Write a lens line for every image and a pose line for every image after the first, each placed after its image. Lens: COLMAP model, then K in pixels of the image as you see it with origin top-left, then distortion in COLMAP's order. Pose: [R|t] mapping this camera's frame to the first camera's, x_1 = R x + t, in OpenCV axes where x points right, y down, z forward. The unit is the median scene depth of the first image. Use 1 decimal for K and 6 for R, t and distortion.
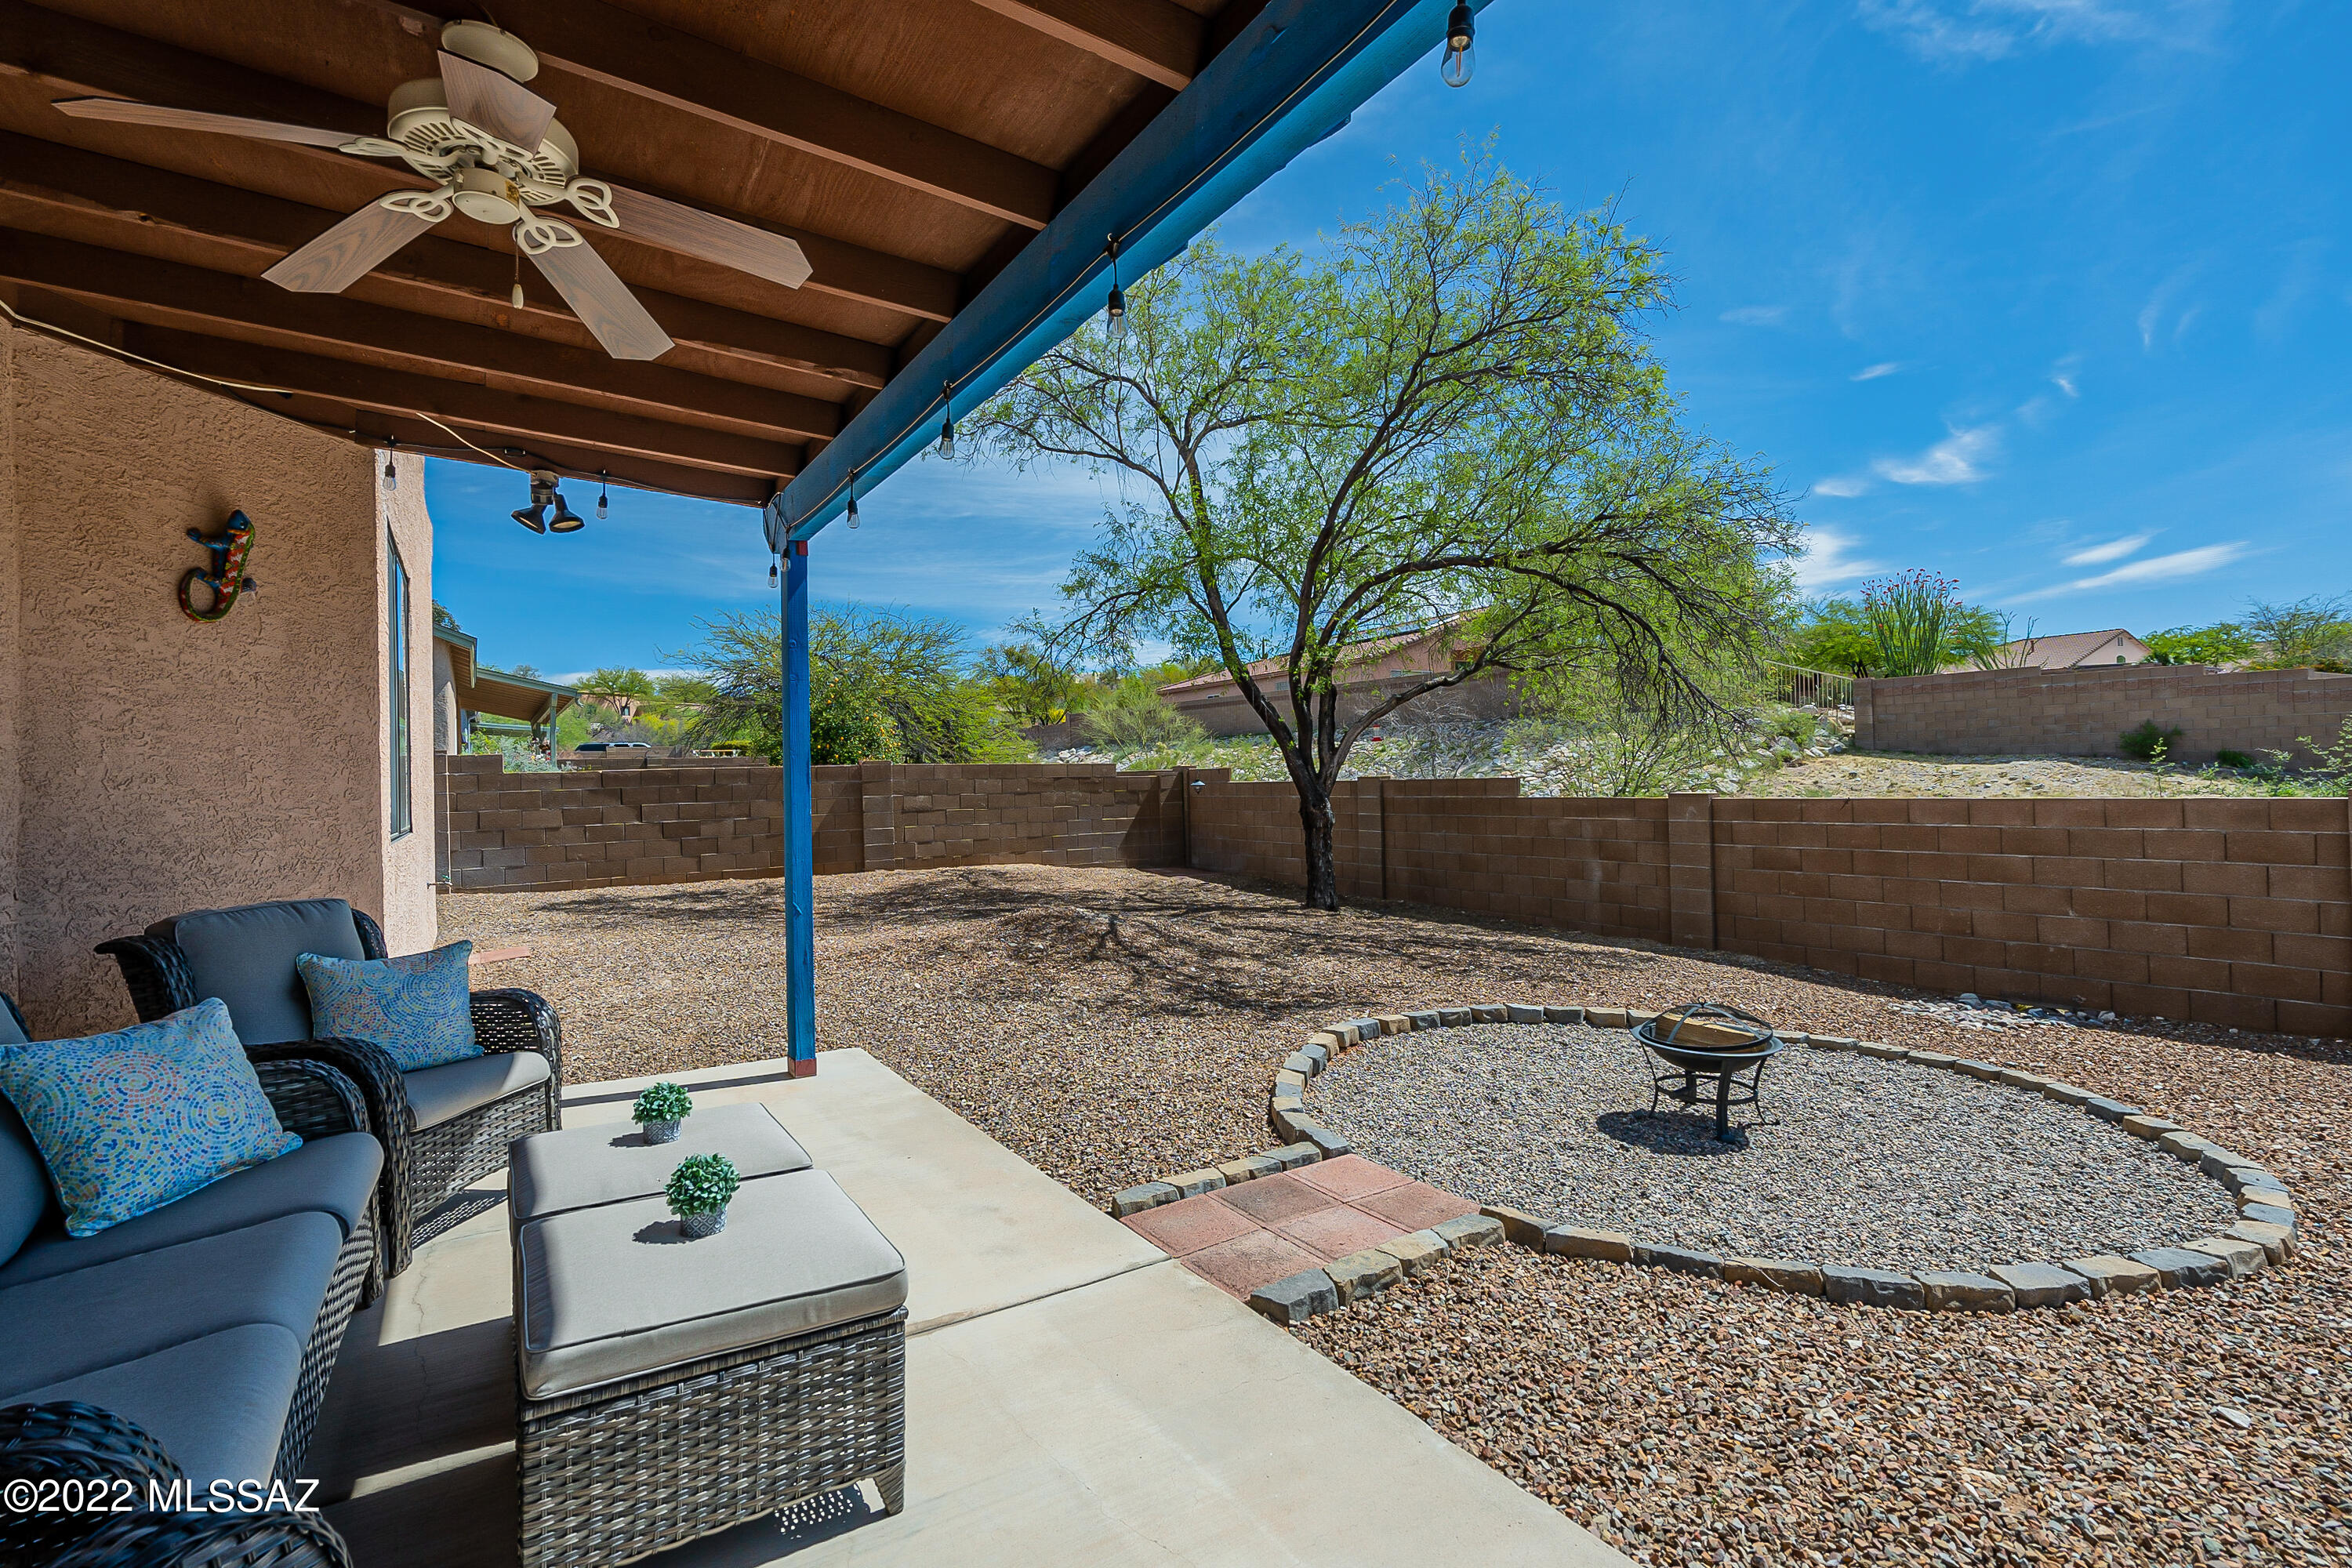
lens RADIAL K [[1066.8, 0, 1182.3], [0, 1066.8, 761.2], [0, 0, 1]] dist [0.000008, 0.000330]
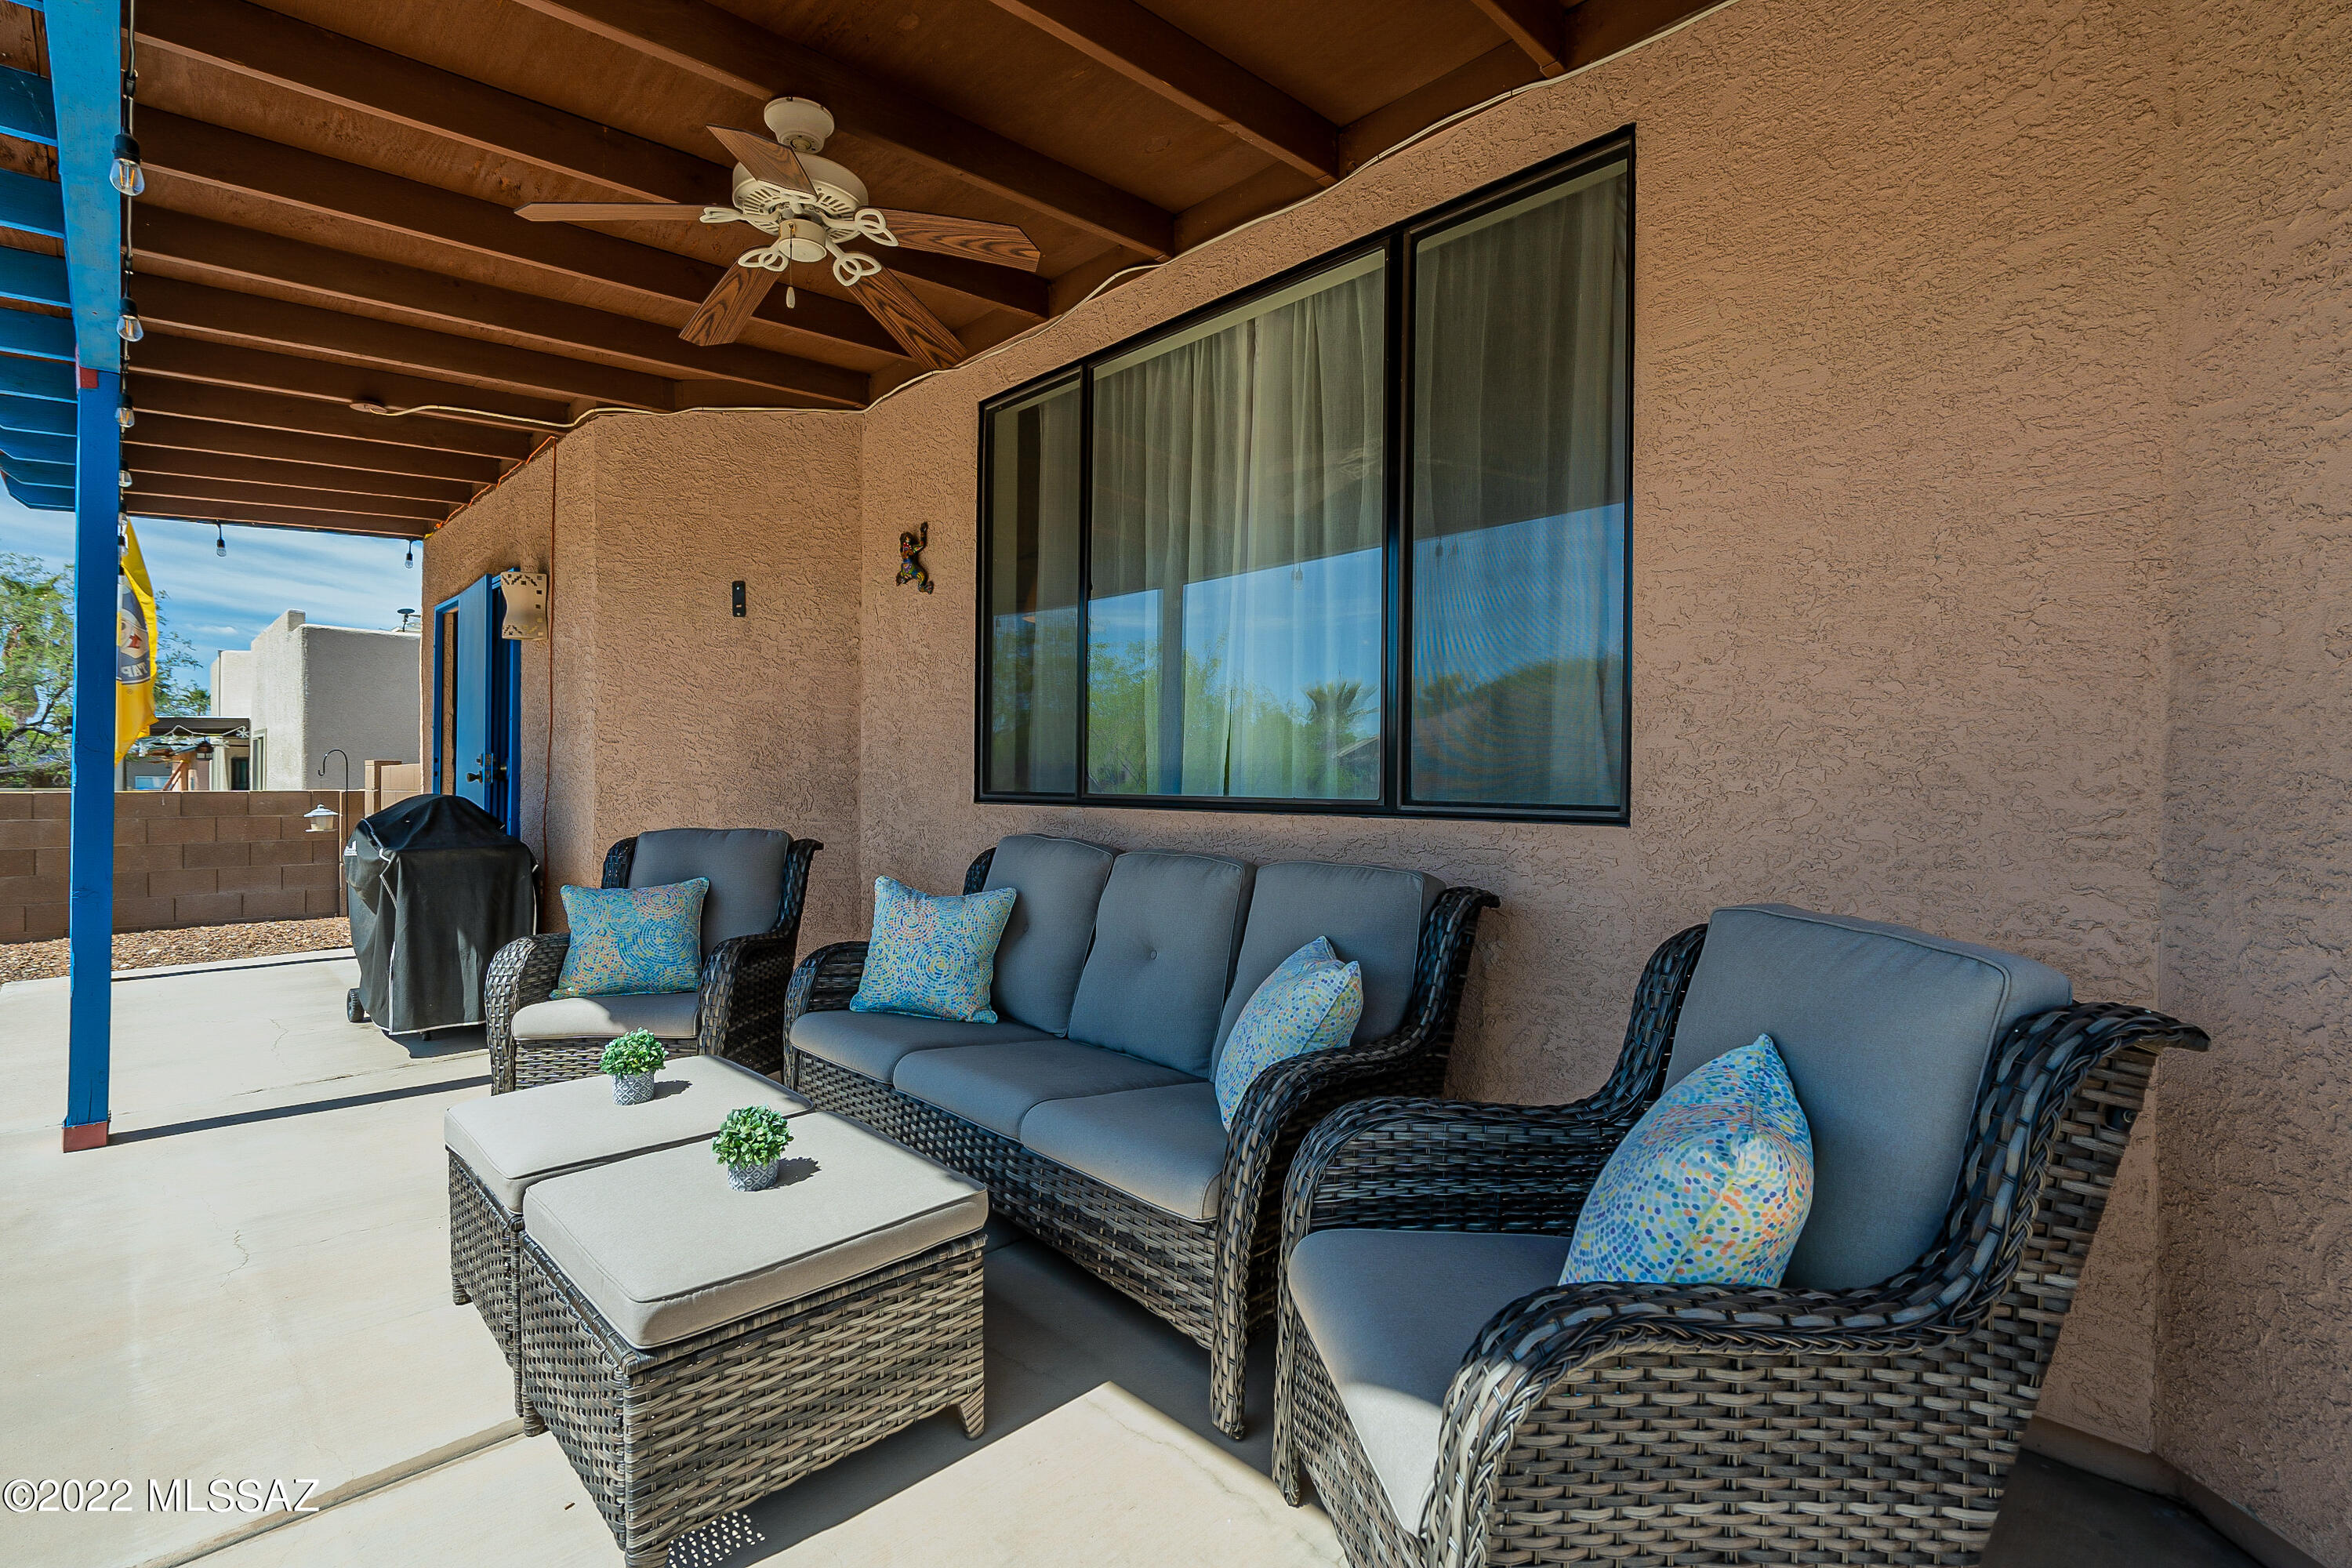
lens RADIAL K [[1066.0, 0, 1173.6], [0, 1066.0, 785.2], [0, 0, 1]] dist [-0.002200, 0.001046]
pose [[-0.981389, 0.019363, -0.191054, -0.133463], [0.019954, 0.999800, -0.001166, 0.019221], [0.190993, -0.004957, -0.981579, 0.376261]]
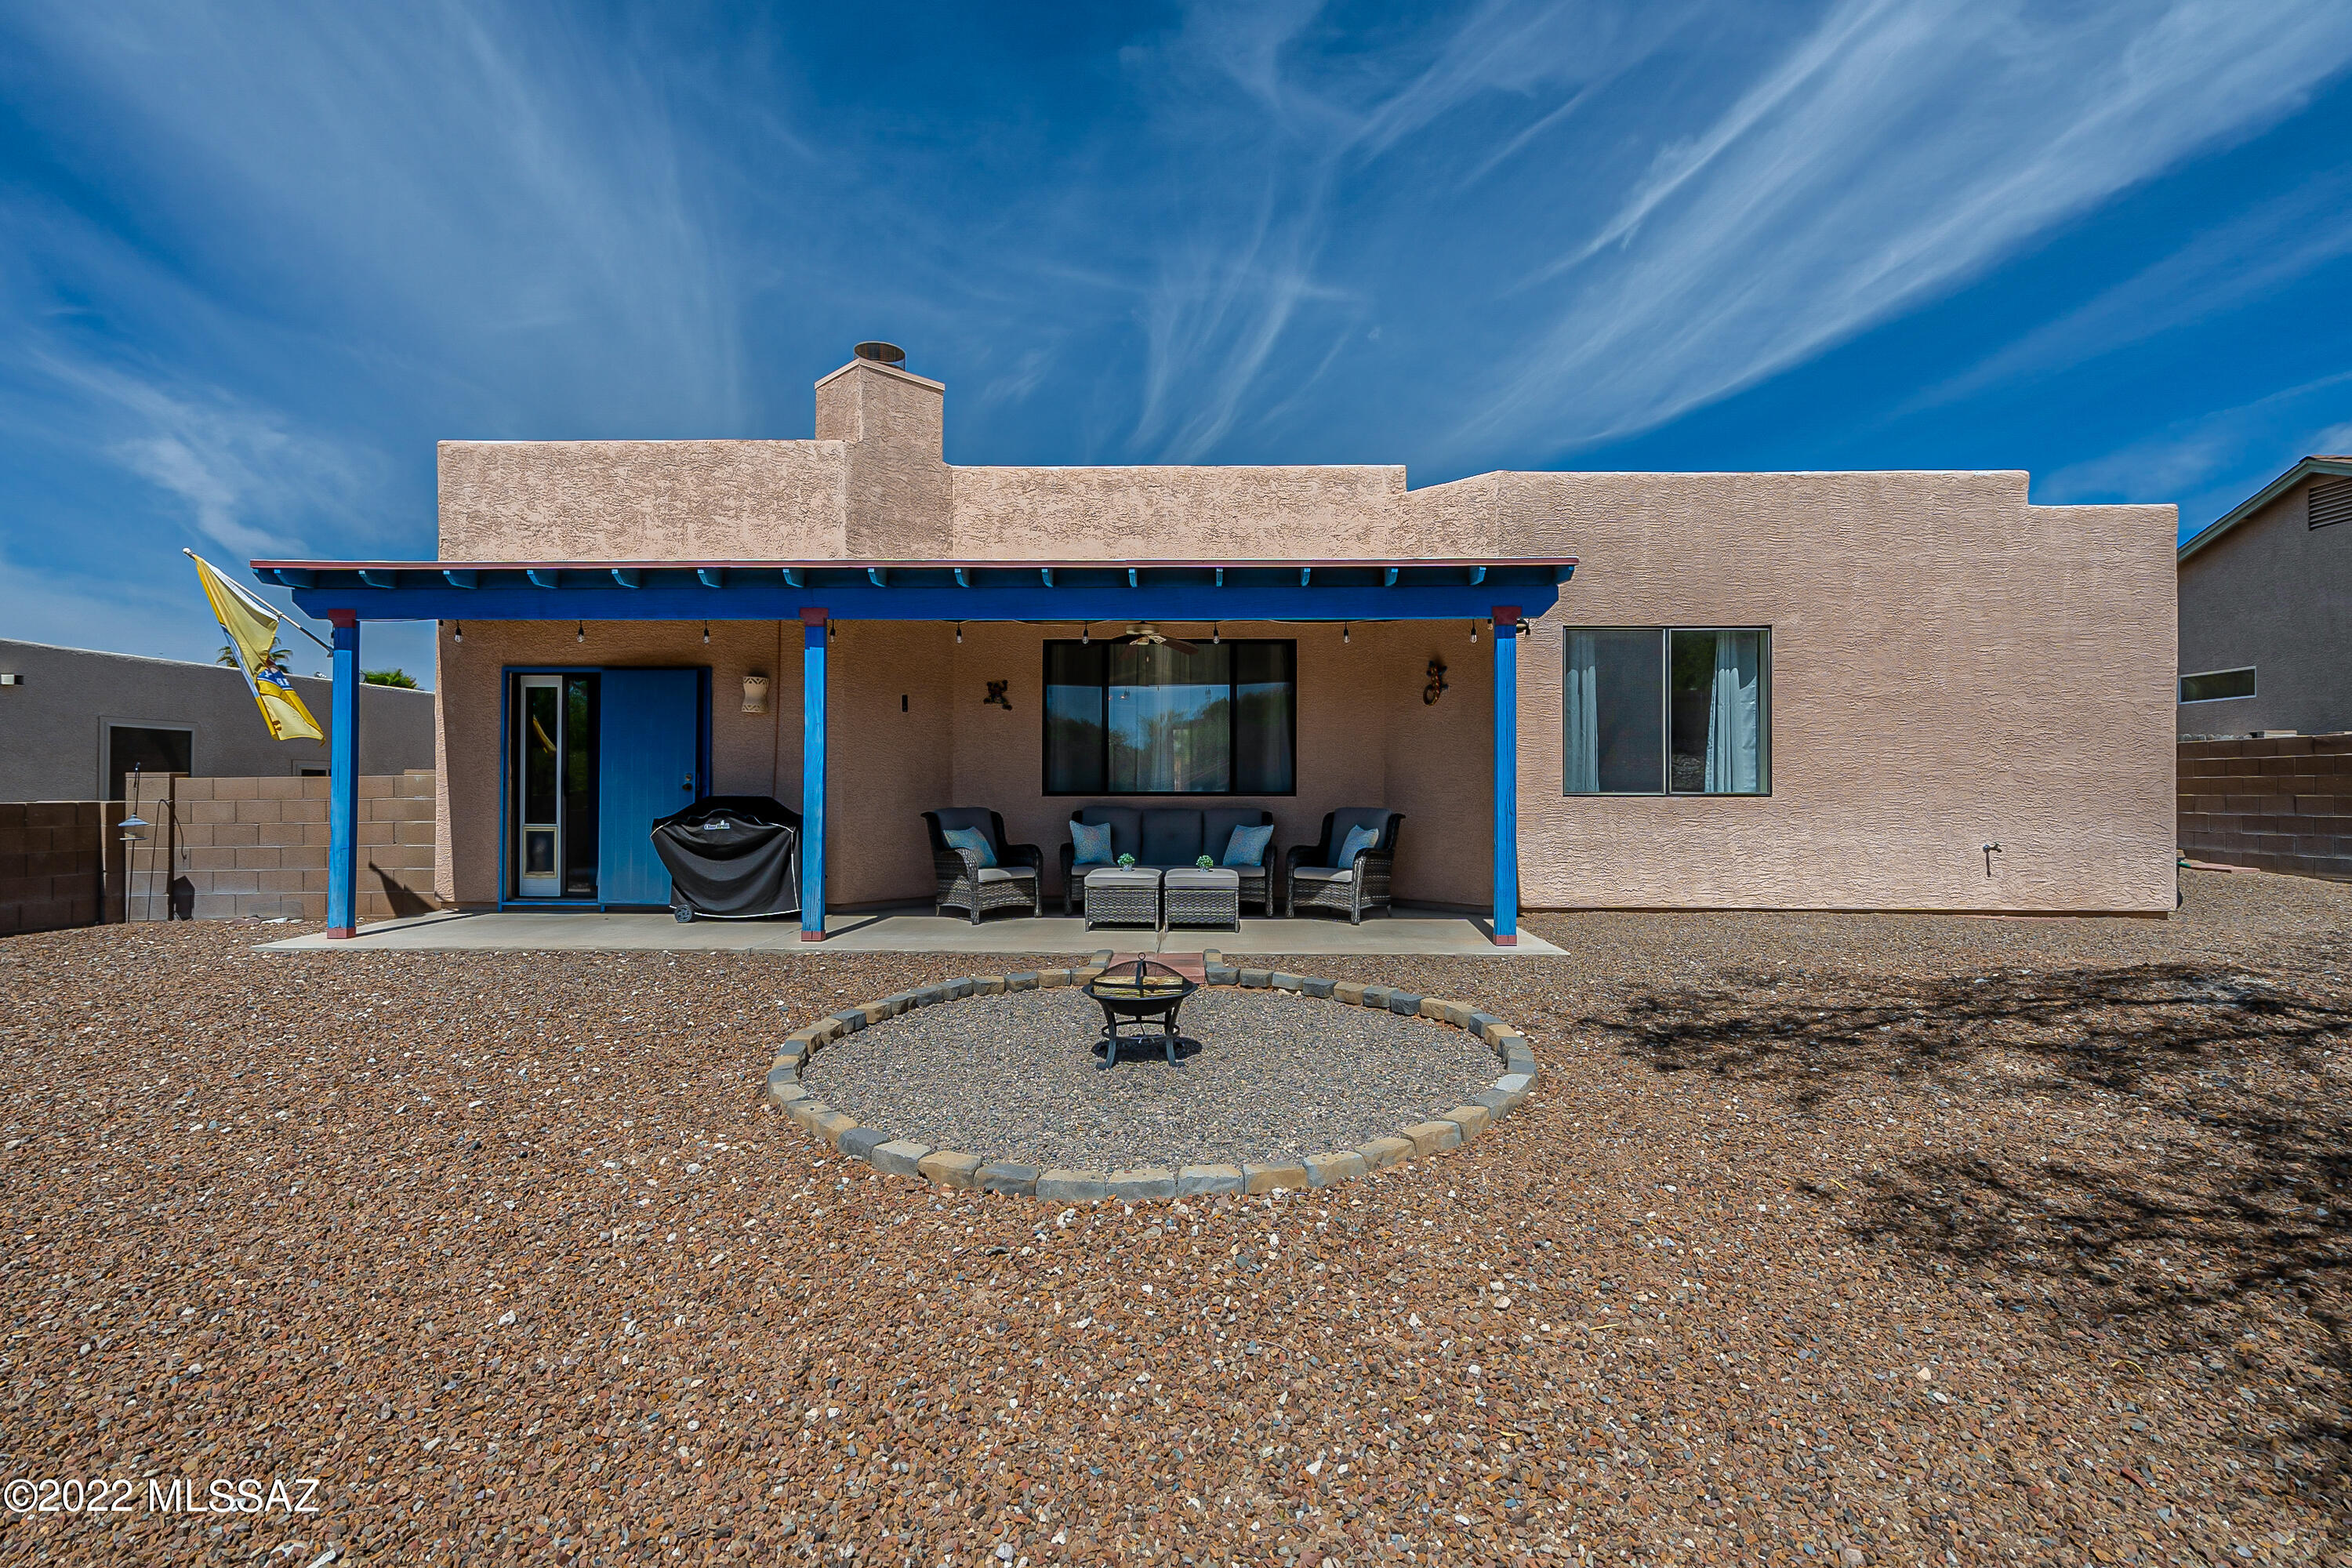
lens RADIAL K [[1144.1, 0, 1176.0], [0, 1144.1, 784.0], [0, 0, 1]] dist [0.000171, 0.000303]
pose [[-0.578112, 0.028675, -0.815453, 0.565742], [0.022616, 0.999561, 0.019116, -0.001878], [0.815644, -0.007392, -0.578507, 0.660716]]
